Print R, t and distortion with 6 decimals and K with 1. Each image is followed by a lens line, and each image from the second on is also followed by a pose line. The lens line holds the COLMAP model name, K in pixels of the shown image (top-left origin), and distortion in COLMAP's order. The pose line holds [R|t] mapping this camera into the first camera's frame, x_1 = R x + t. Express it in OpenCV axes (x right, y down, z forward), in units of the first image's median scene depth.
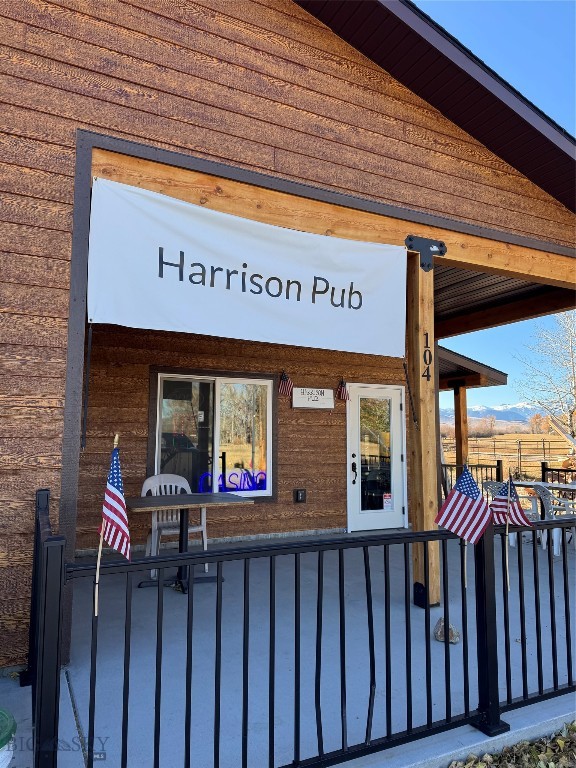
lens RADIAL K [[544.8, 0, 287.9], [0, 544.8, 389.1], [0, 0, 1]] dist [0.047171, -0.017258]
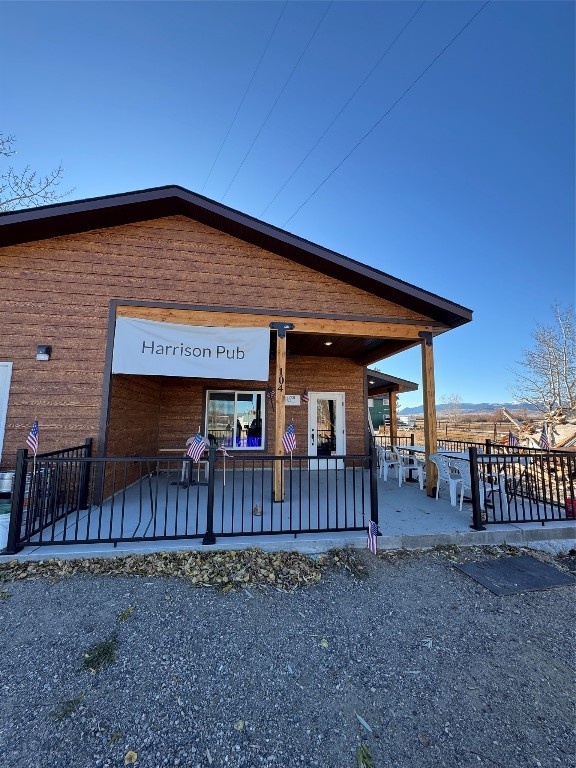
lens RADIAL K [[306.3, 0, 288.9], [0, 306.3, 383.7], [0, 0, 1]] dist [-0.003252, -0.000076]
pose [[0.954750, -0.032909, -0.295582, 0.653565], [0.022331, 0.998986, -0.039090, 0.000575], [0.296569, 0.030721, 0.954517, -0.086658]]
